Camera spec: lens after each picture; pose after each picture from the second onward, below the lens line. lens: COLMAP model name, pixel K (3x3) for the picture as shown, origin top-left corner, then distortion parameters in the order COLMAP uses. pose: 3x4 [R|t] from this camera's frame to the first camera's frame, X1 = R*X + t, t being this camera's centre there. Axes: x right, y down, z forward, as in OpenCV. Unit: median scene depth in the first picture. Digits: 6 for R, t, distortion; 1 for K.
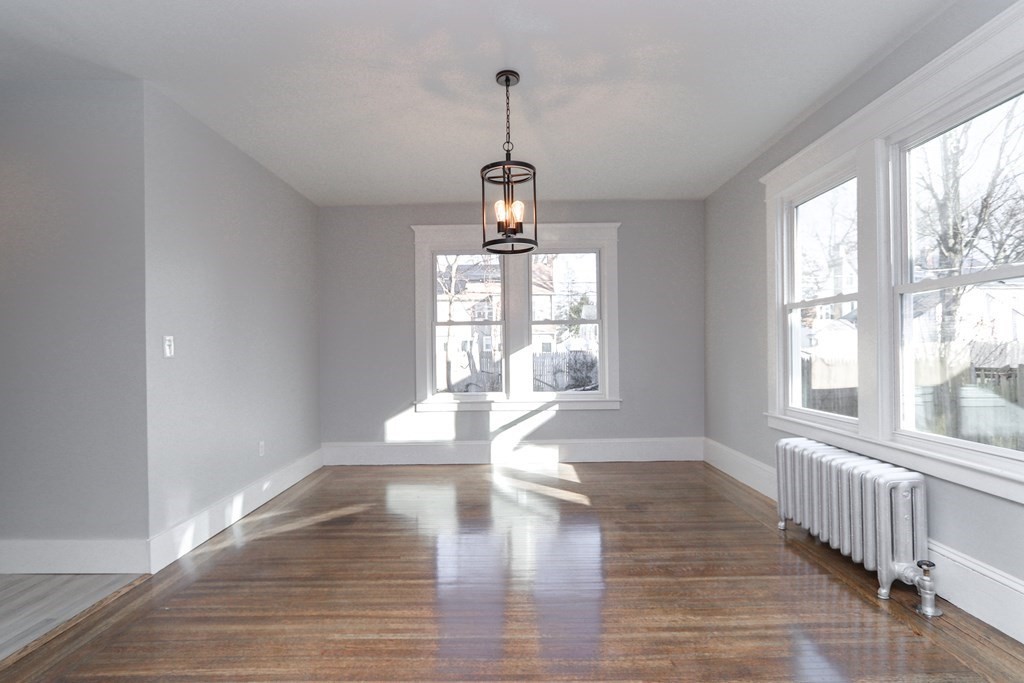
lens RADIAL K [[478.2, 0, 513.0], [0, 478.2, 351.6], [0, 0, 1]] dist [-0.016044, 0.001596]
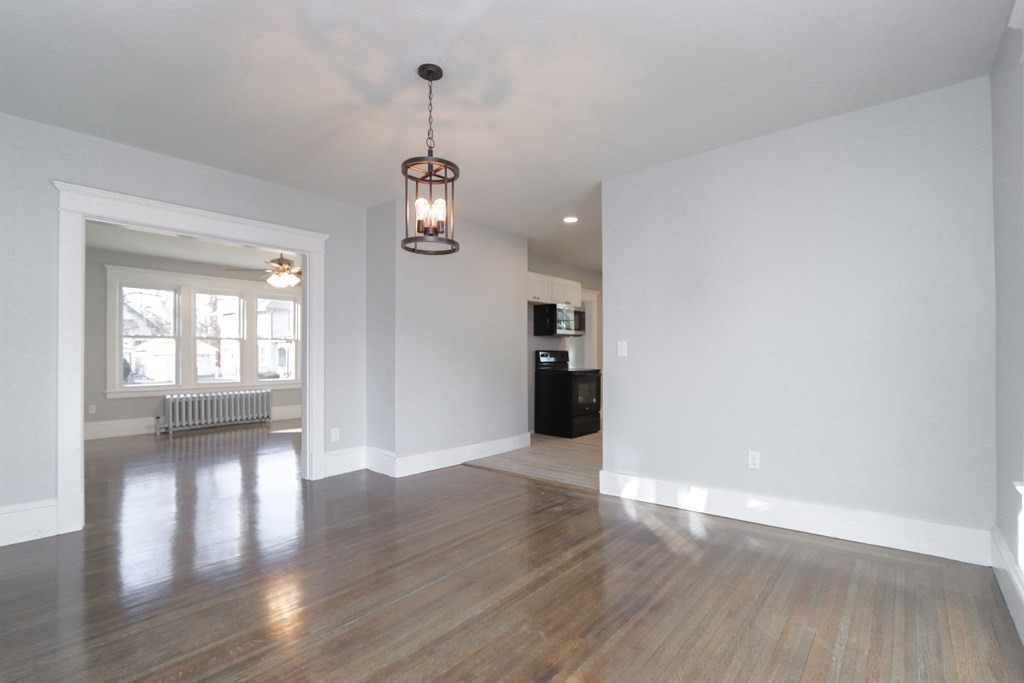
lens RADIAL K [[478.2, 0, 513.0], [0, 478.2, 351.6], [0, 0, 1]] dist [-0.016044, 0.001596]
pose [[-0.646058, 0.008926, -0.763236, 0.624223], [0.011001, 0.999937, 0.002383, -0.008541], [0.763209, -0.006857, -0.646116, 1.751971]]
